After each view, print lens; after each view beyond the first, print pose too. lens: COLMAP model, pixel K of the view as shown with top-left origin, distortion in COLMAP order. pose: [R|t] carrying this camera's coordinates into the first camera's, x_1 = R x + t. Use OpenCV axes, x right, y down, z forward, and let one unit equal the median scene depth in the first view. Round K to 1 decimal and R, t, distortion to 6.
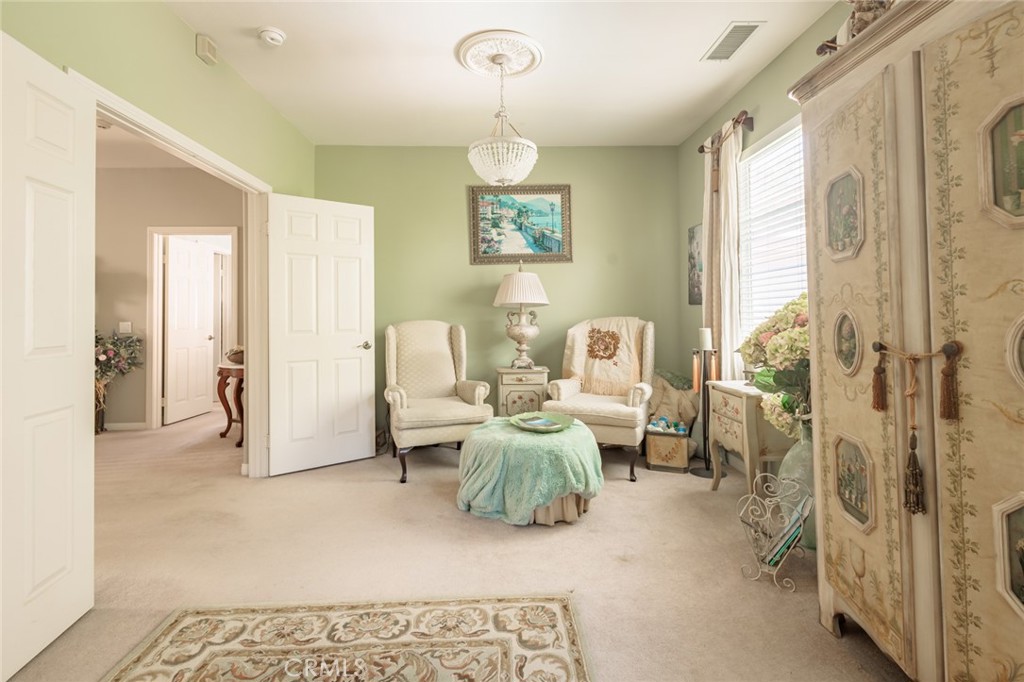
lens RADIAL K [[477.9, 0, 508.8], [0, 477.9, 307.6], [0, 0, 1]] dist [0.005439, 0.000620]
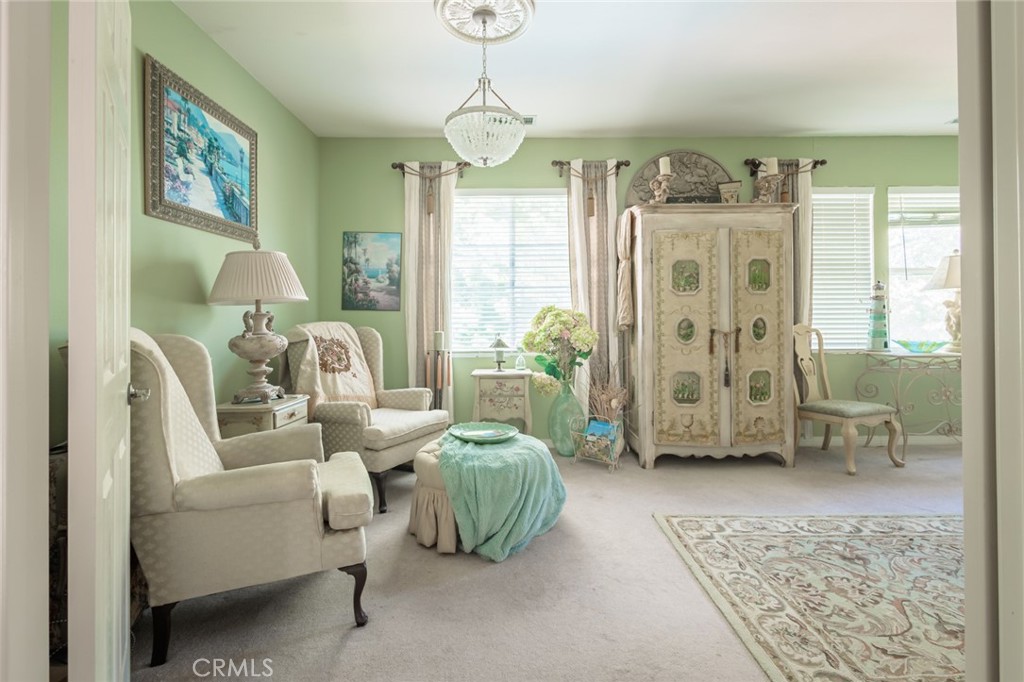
lens RADIAL K [[477.9, 0, 520.2], [0, 477.9, 316.7], [0, 0, 1]] dist [0.005439, 0.000620]
pose [[0.015722, 0.018323, 0.999708, -1.422416], [-0.013320, 0.999747, -0.018114, 0.049918], [-0.999788, -0.013031, 0.015962, 1.518996]]
